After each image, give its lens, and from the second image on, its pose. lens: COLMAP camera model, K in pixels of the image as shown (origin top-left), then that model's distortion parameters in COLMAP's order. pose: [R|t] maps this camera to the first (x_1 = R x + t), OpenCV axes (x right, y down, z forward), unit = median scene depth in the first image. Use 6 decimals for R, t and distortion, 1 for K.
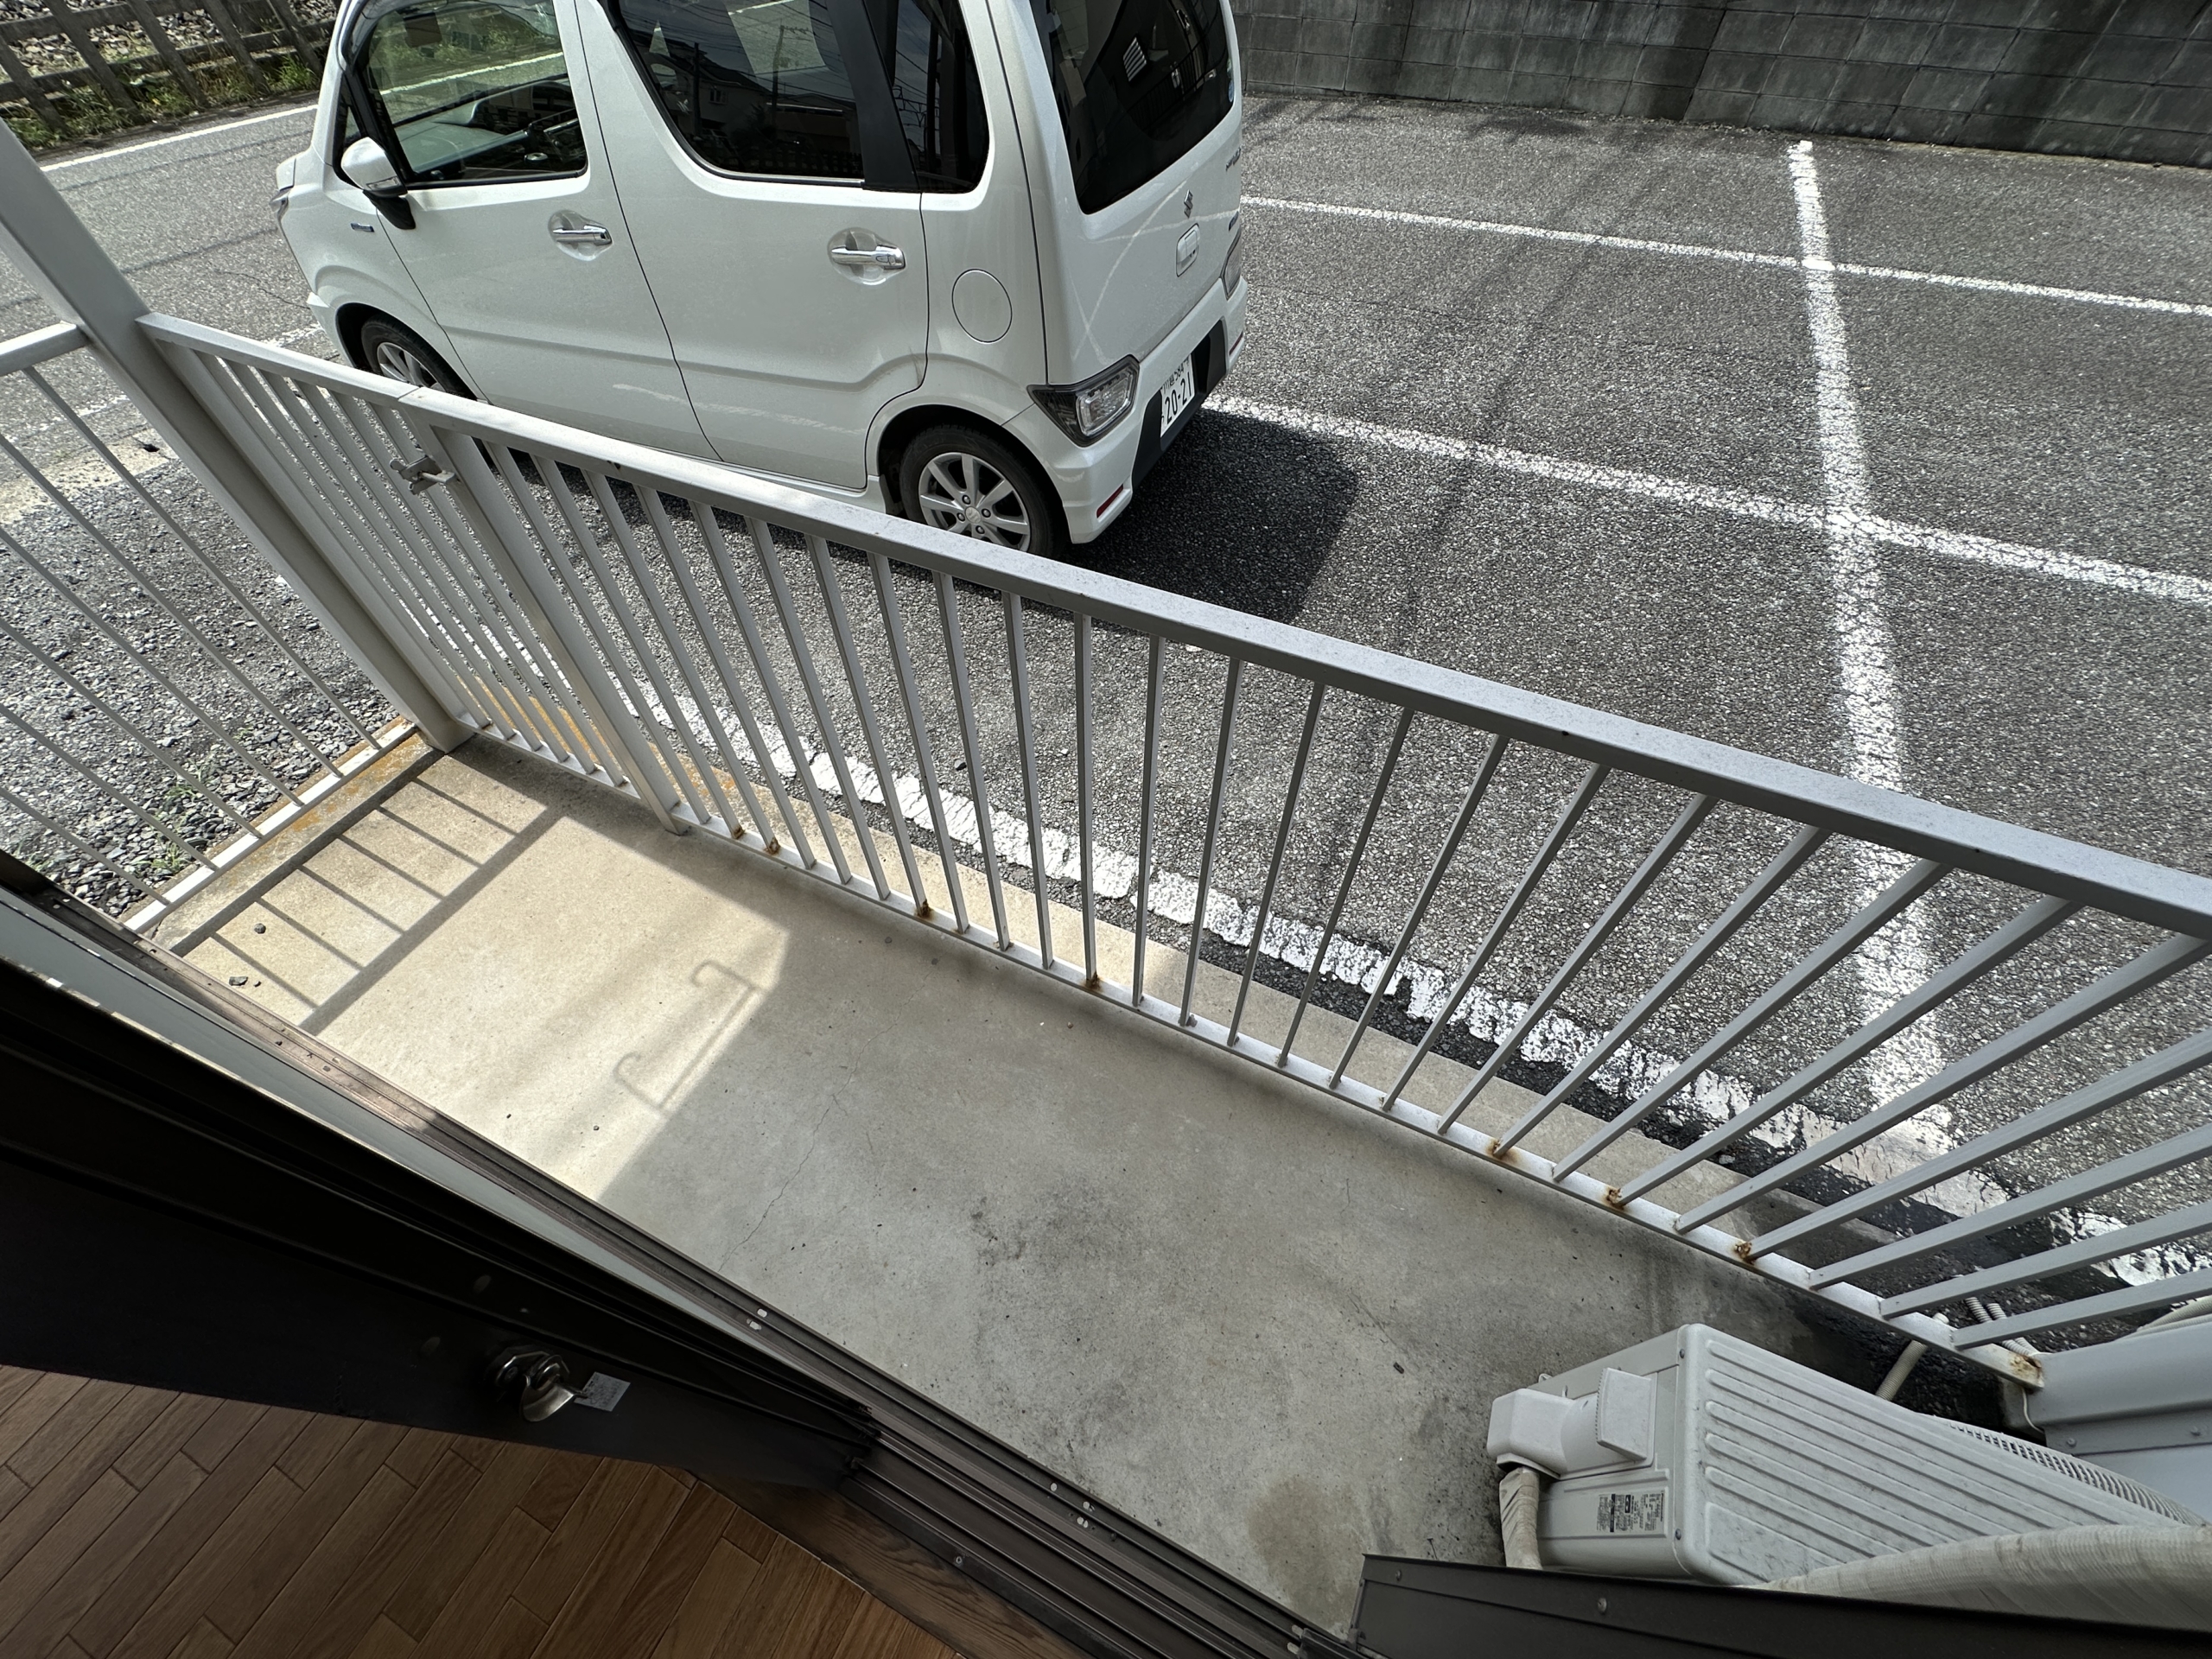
lens RADIAL K [[884.4, 0, 1102.9], [0, 884.4, 831.5], [0, 0, 1]] dist [-0.002028, 0.000112]
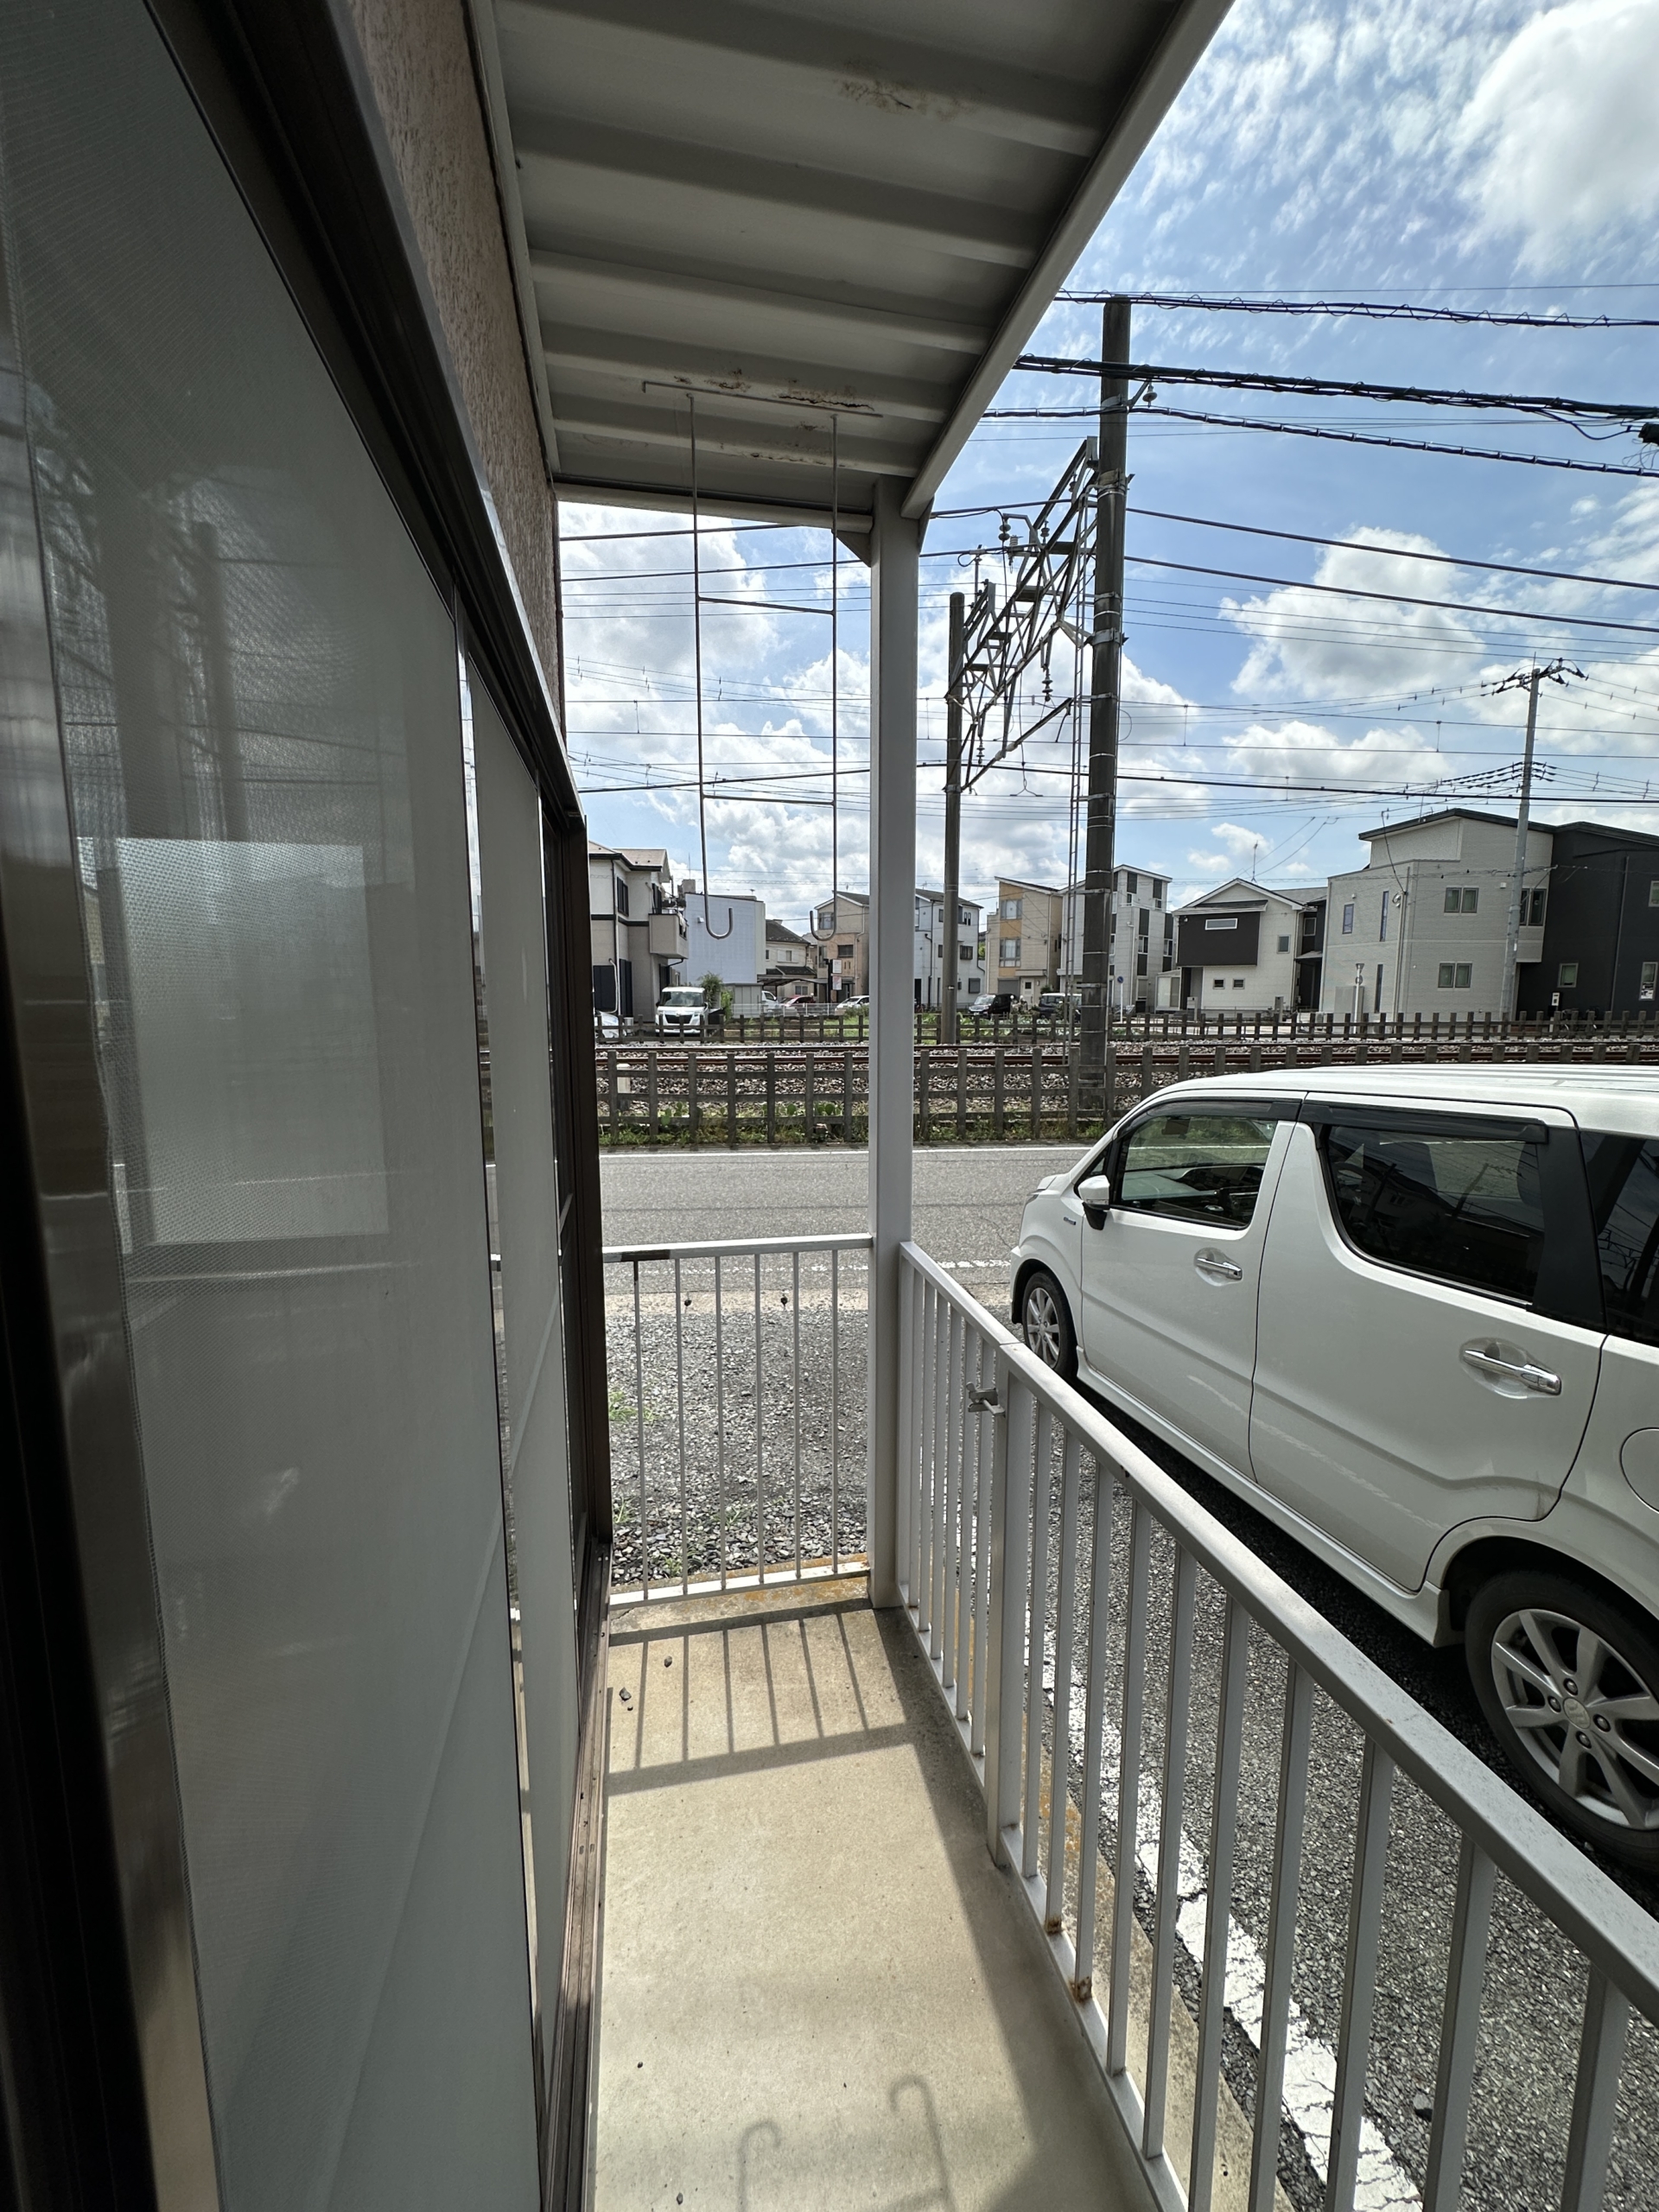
lens RADIAL K [[884.0, 0, 829.5], [0, 884.0, 1106.0], [0, 0, 1]] dist [-0.001573, 0.000604]
pose [[0.608318, 0.107526, -0.786376, -0.009758], [-0.619705, 0.683384, -0.385943, -0.053902], [0.495898, 0.722097, 0.482349, 0.030982]]
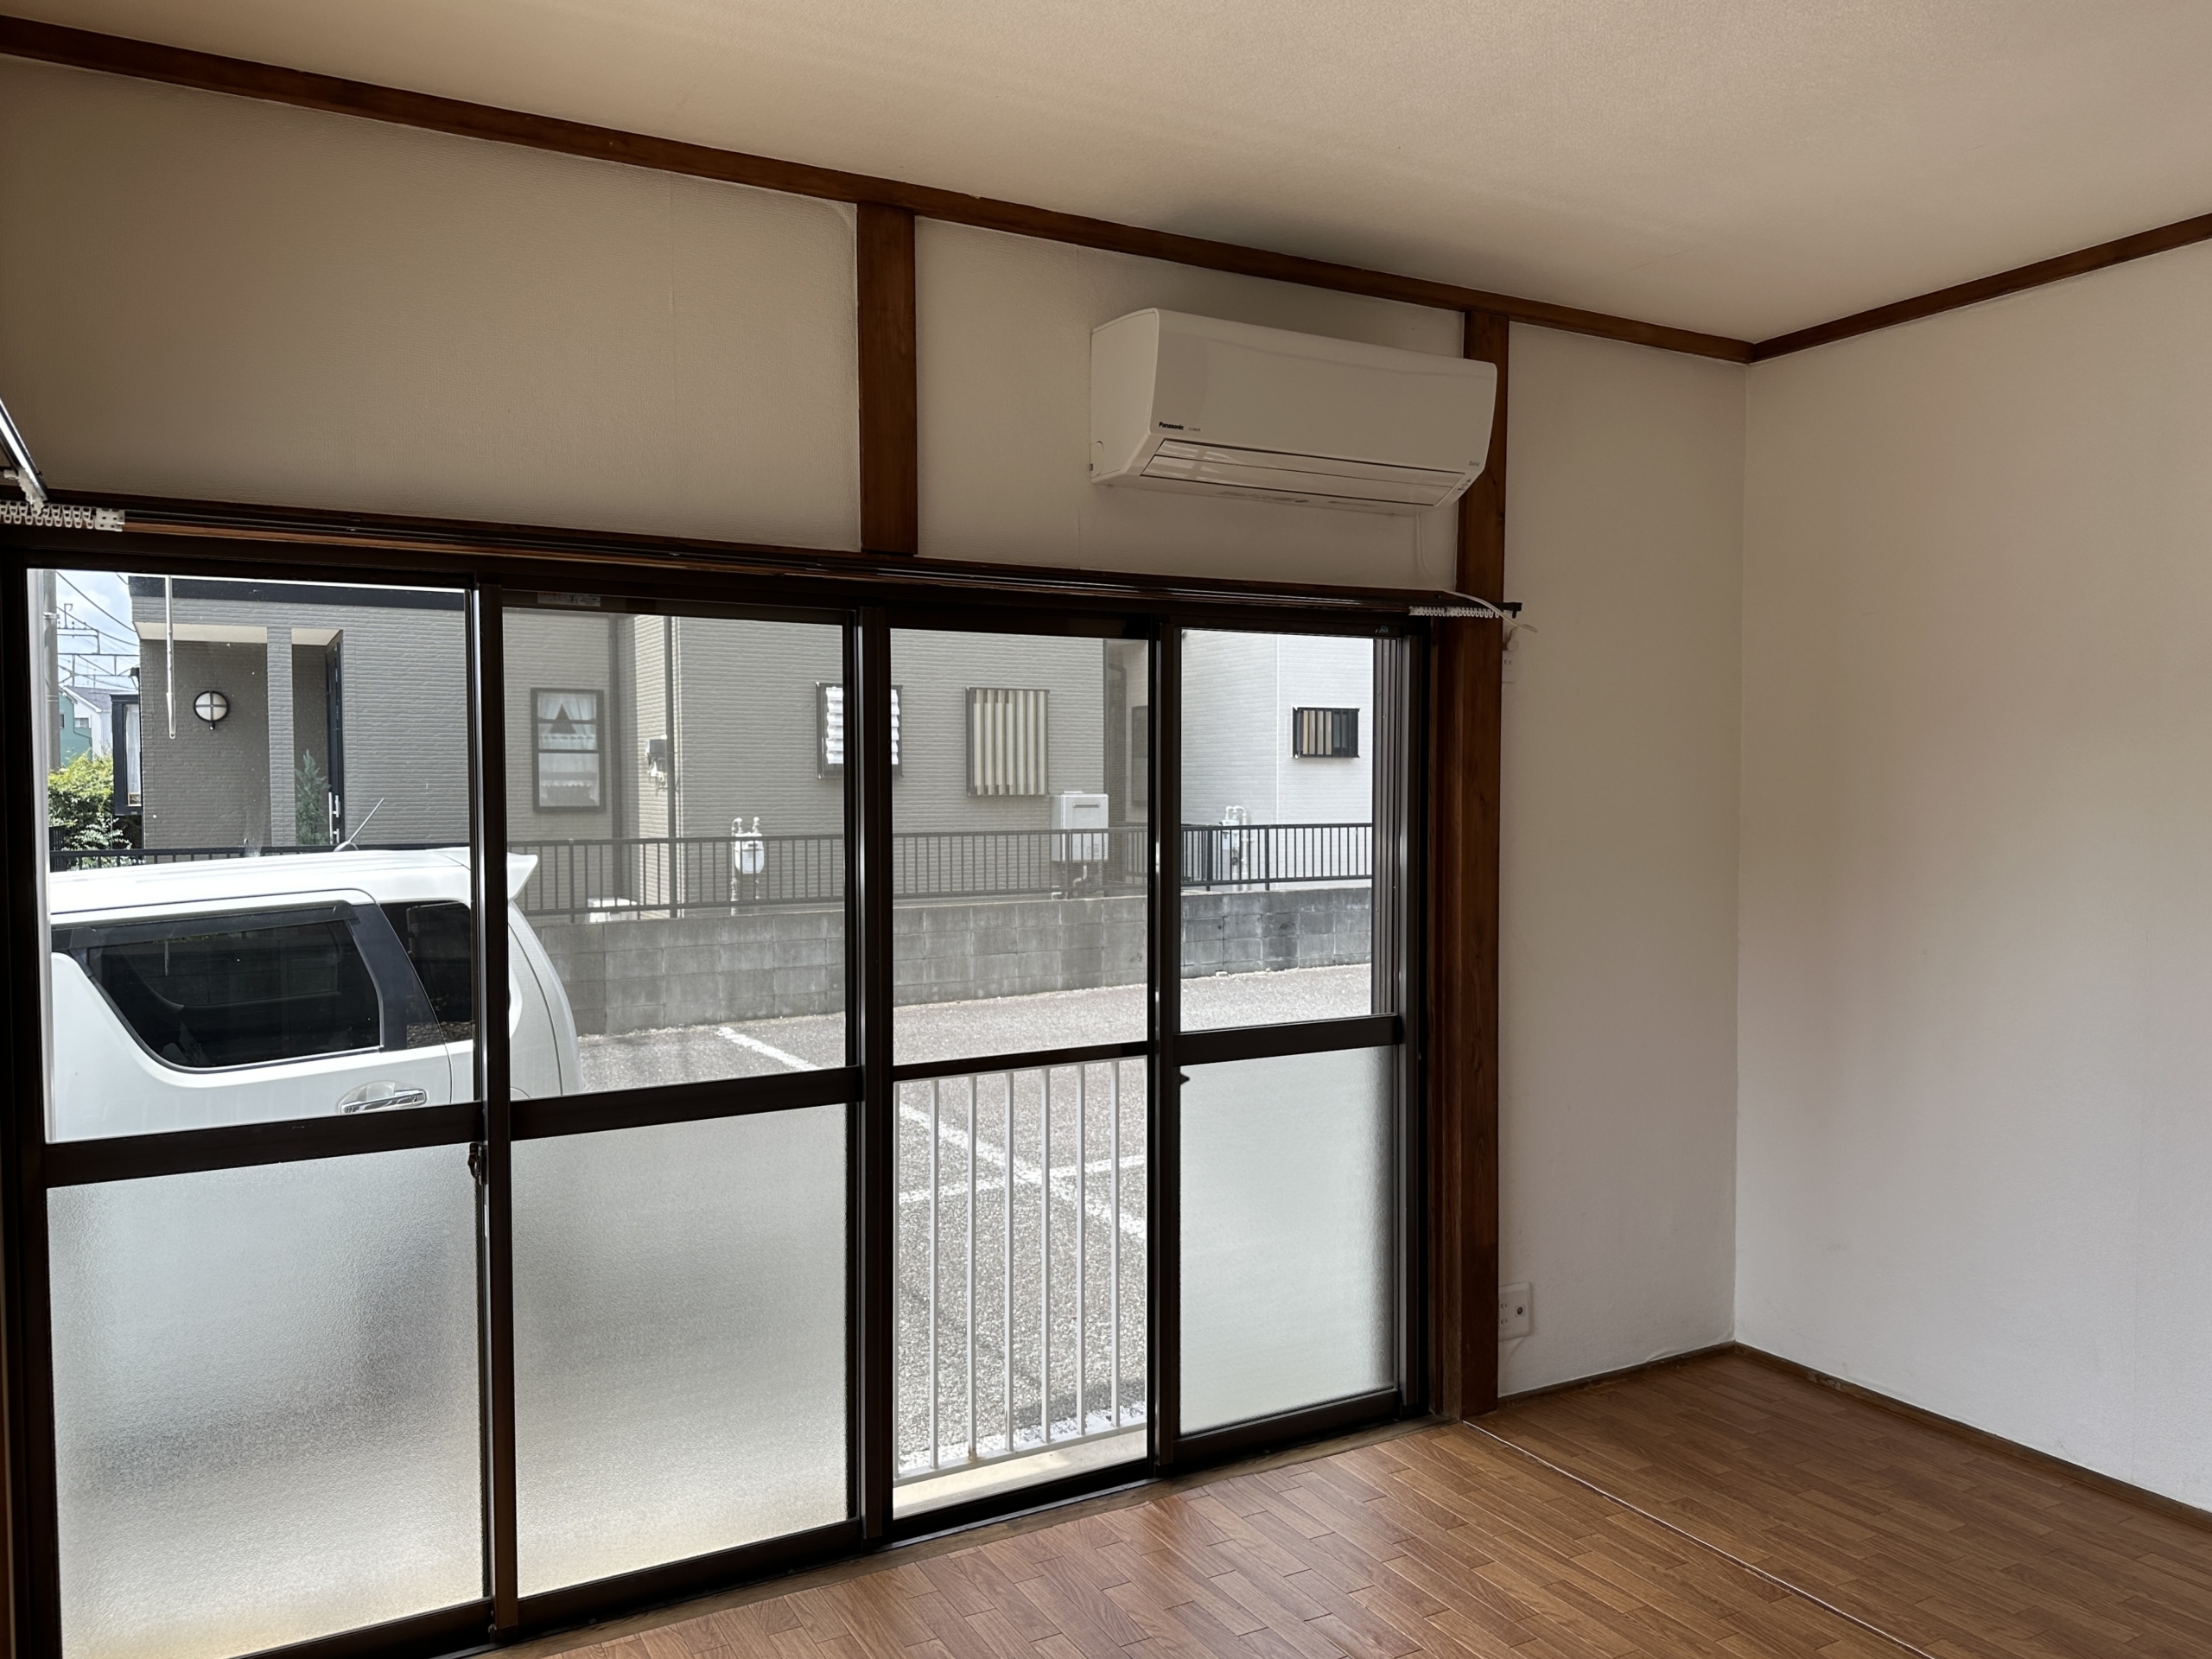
lens RADIAL K [[1587.0, 0, 1097.2], [0, 1587.0, 837.0], [0, 0, 1]] dist [0.075493, -0.117358]
pose [[0.584537, -0.024408, 0.811000, -1.156790], [0.630962, 0.642084, -0.435448, 0.471755], [-0.510102, 0.766245, 0.390722, -0.406394]]
